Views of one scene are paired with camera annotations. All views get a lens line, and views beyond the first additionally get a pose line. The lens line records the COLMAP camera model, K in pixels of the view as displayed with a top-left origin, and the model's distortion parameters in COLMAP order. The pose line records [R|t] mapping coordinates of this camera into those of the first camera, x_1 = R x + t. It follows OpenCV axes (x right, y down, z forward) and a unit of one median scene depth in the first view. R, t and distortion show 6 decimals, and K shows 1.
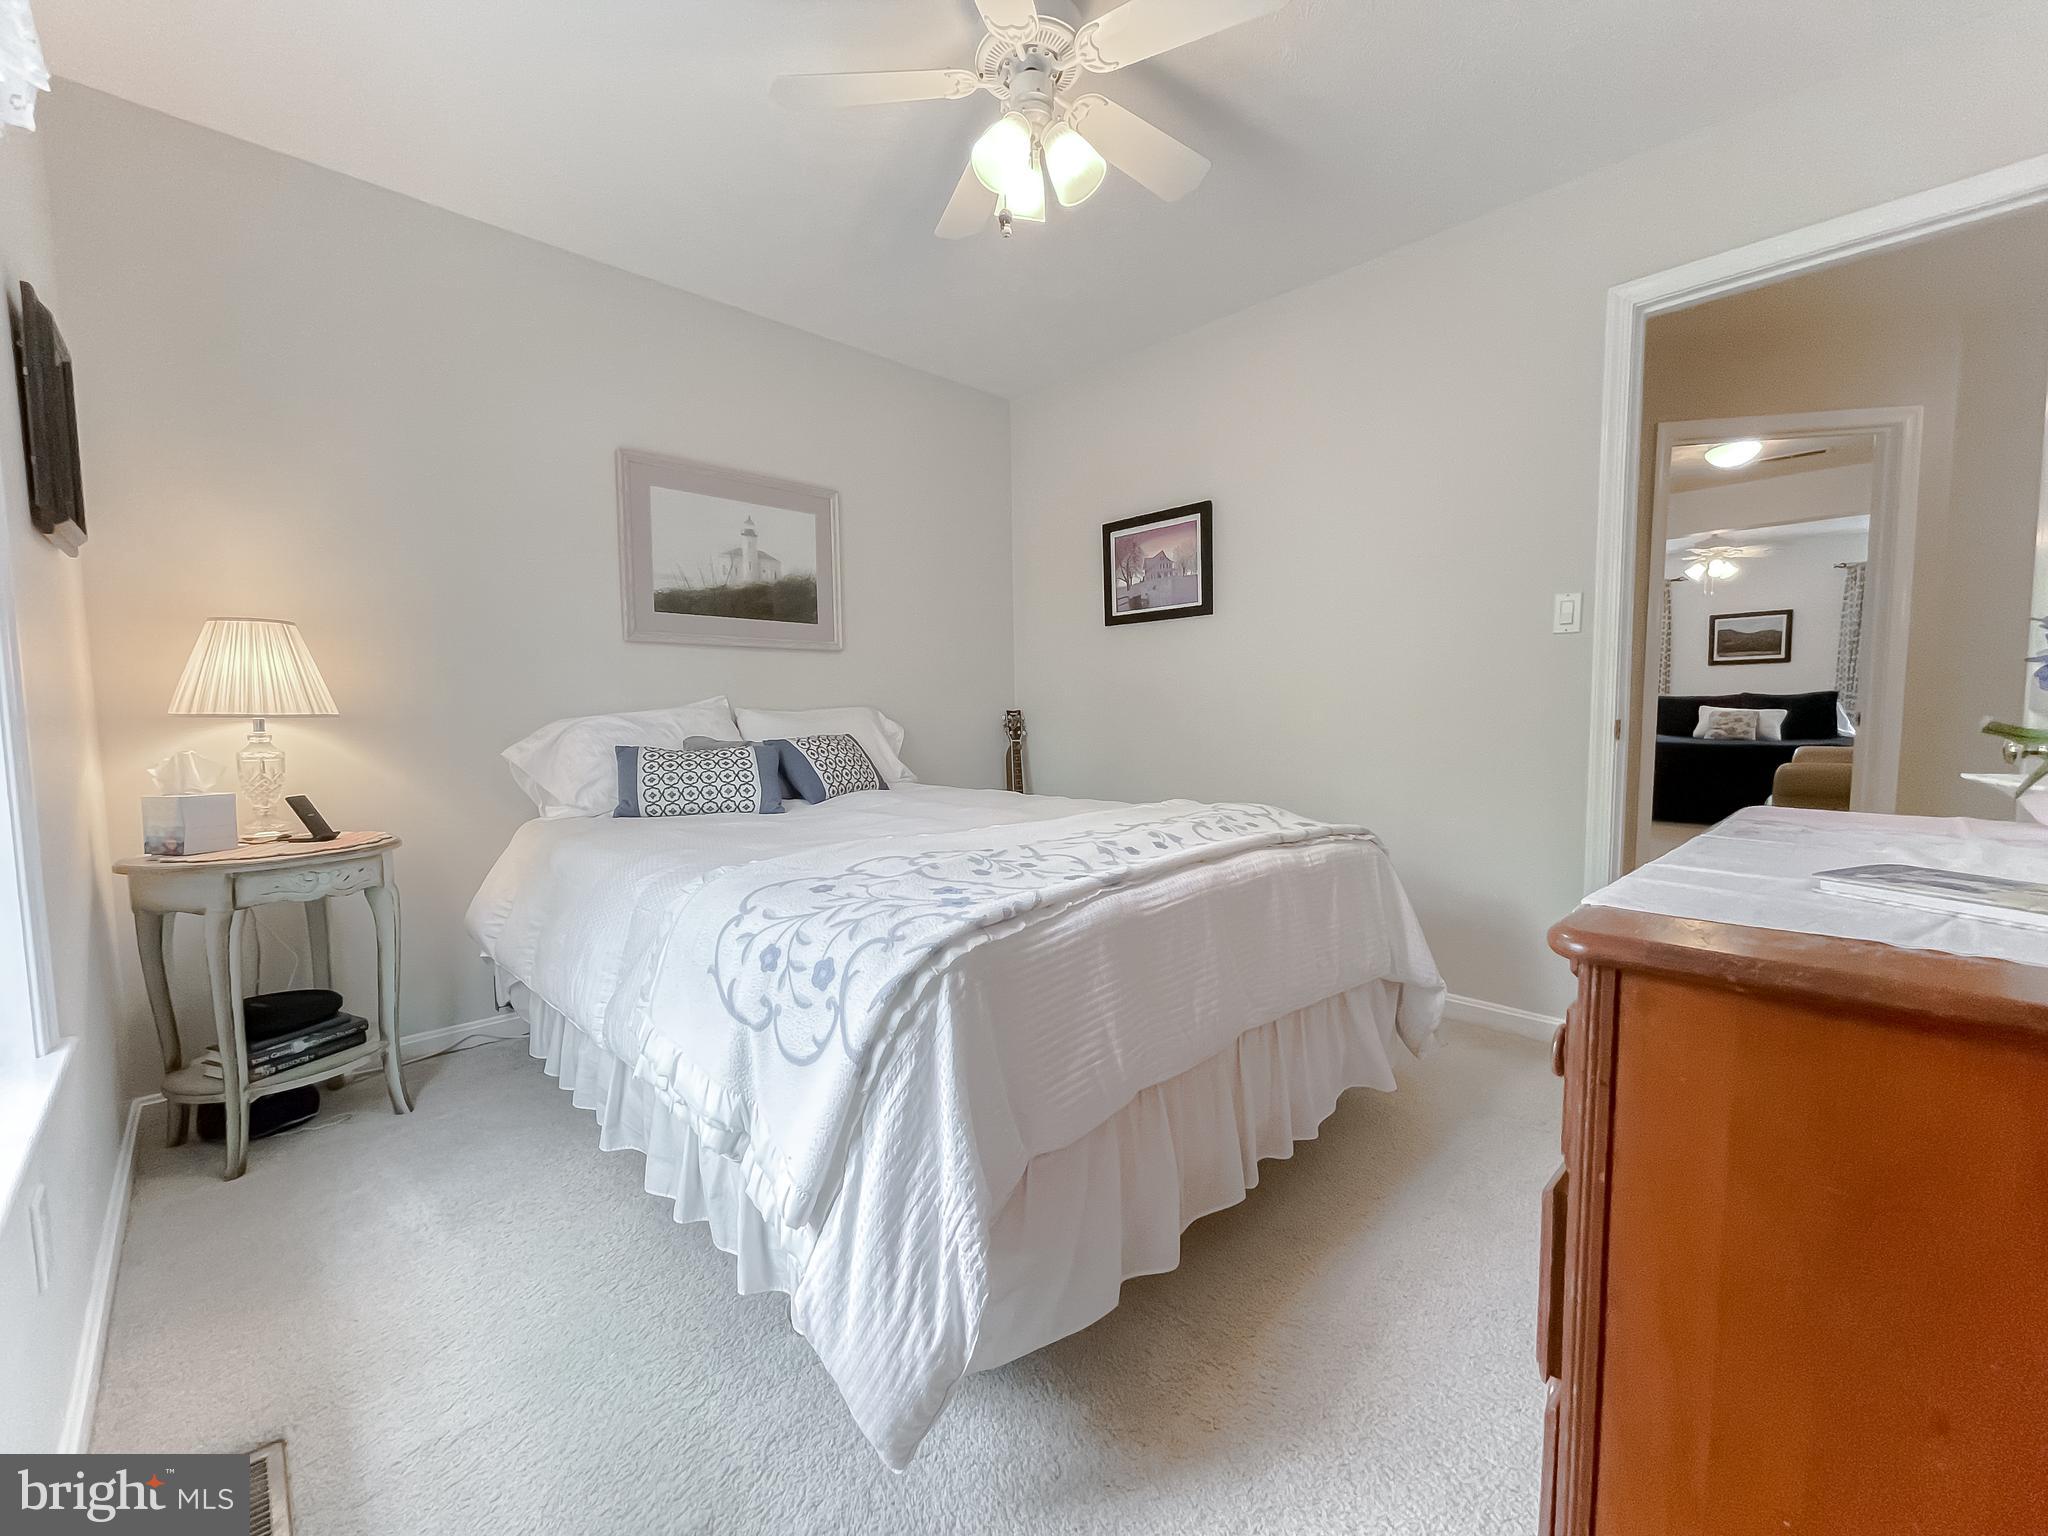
lens RADIAL K [[831.0, 0, 1011.5], [0, 831.0, 780.3], [0, 0, 1]] dist [0.000262, 0.000161]
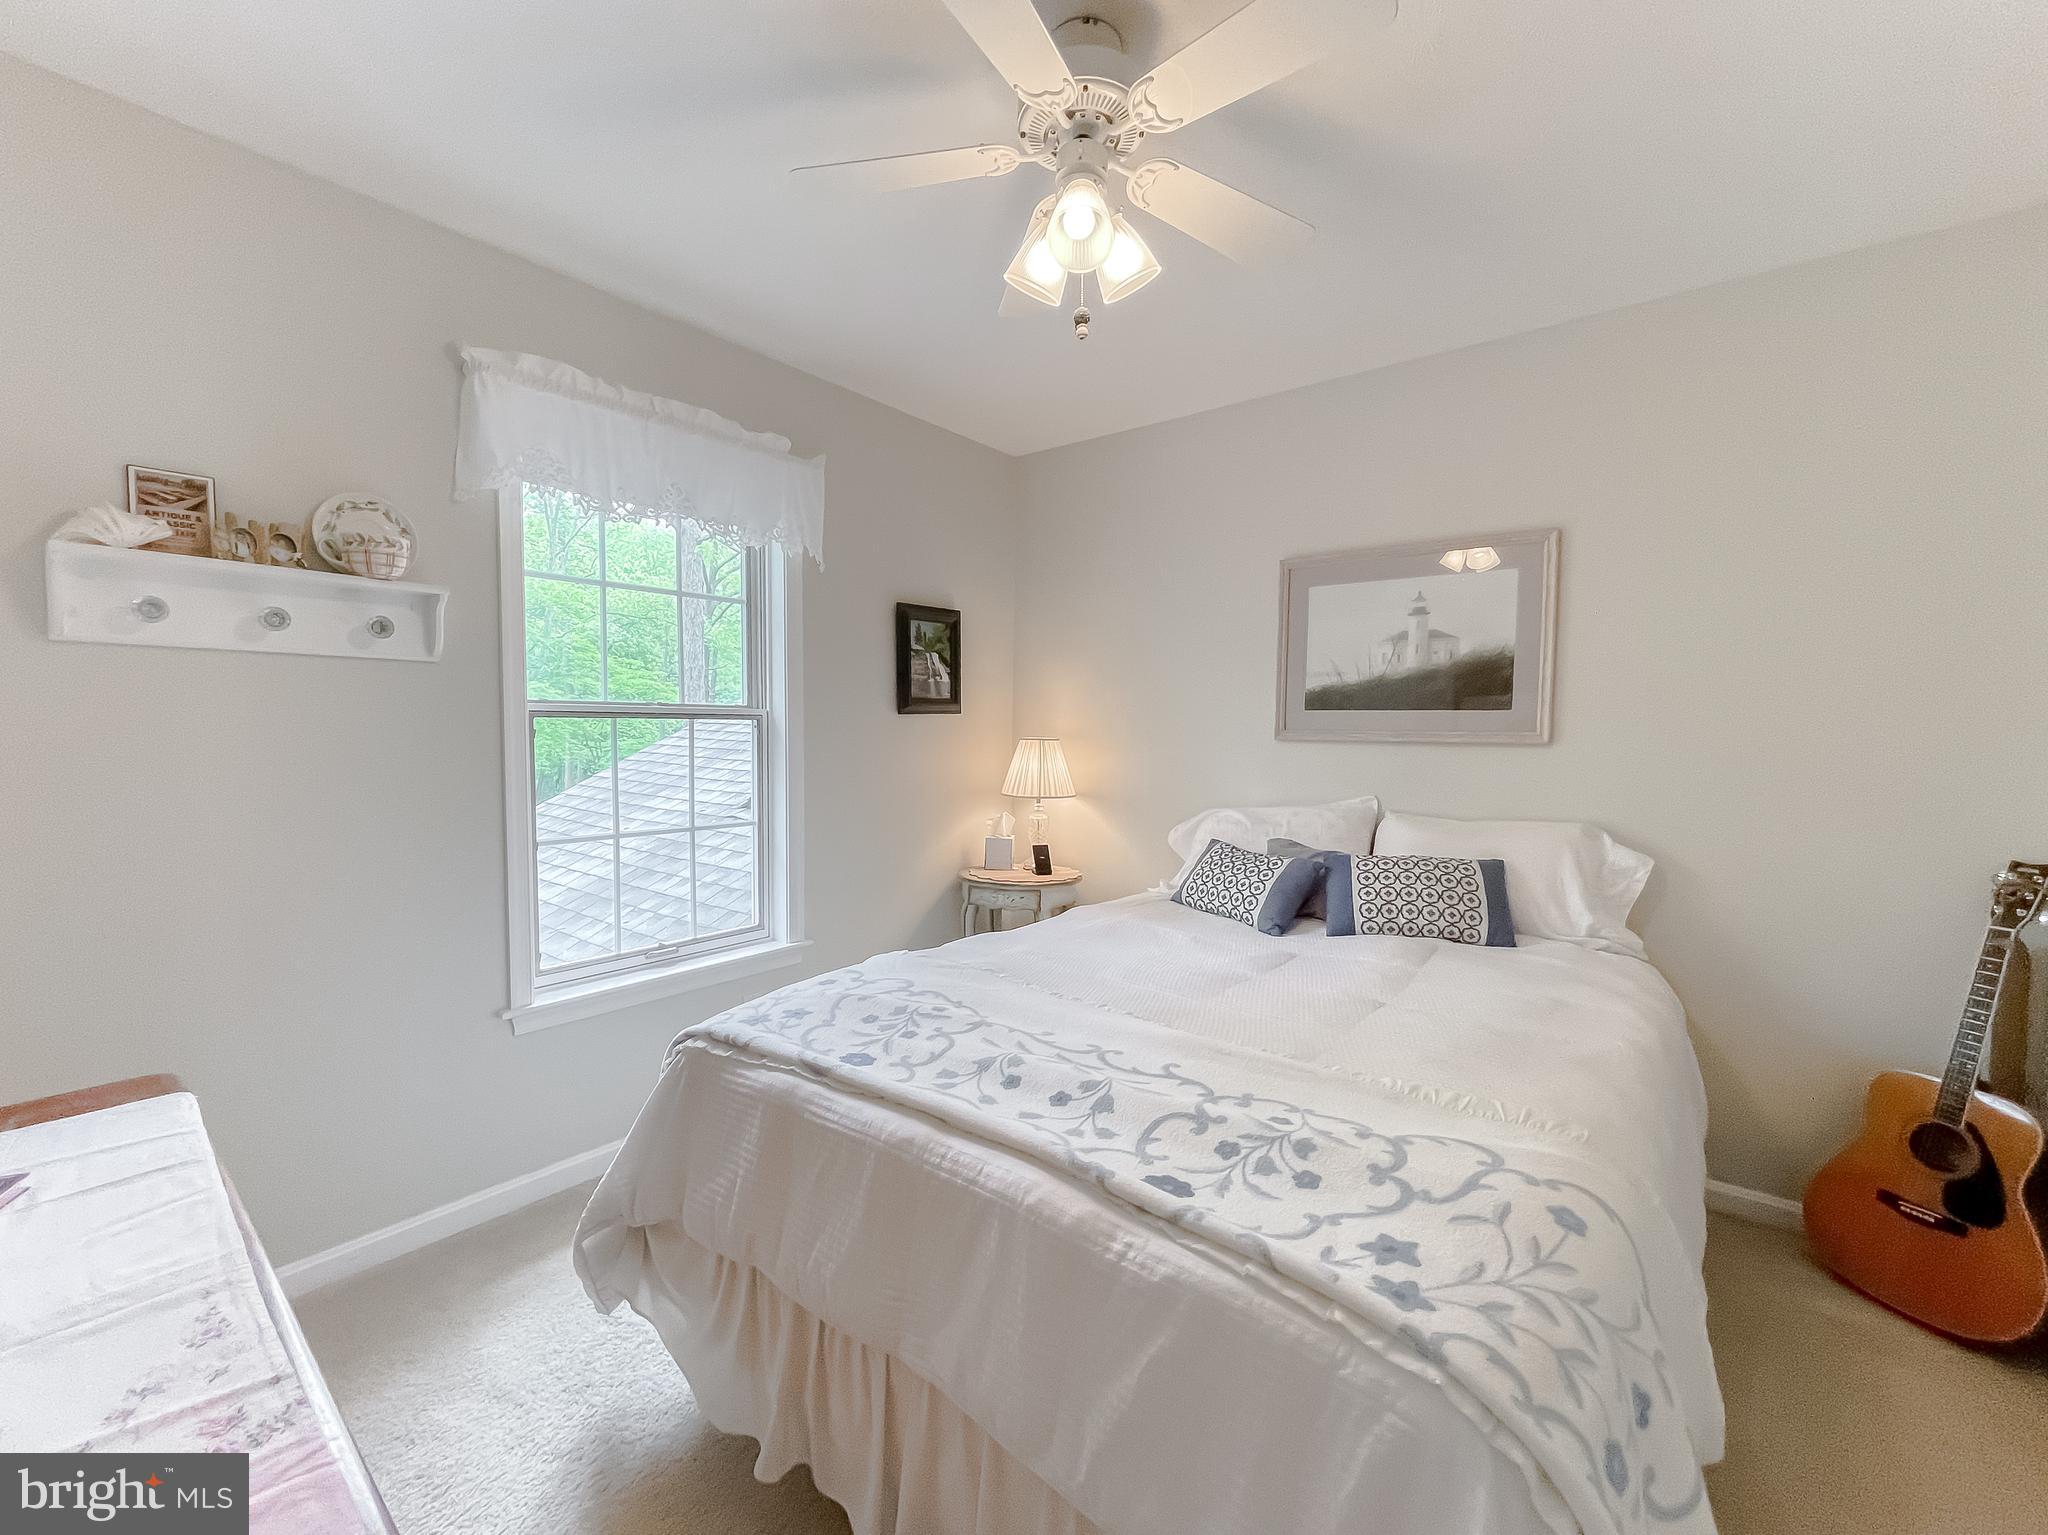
lens RADIAL K [[831.0, 0, 1011.5], [0, 831.0, 779.8], [0, 0, 1]] dist [0.000262, 0.000161]
pose [[0.131195, 0.072518, -0.988701, 0.532391], [-0.093977, 0.993739, 0.060417, -0.145476], [0.986892, 0.084989, 0.137189, 0.511951]]
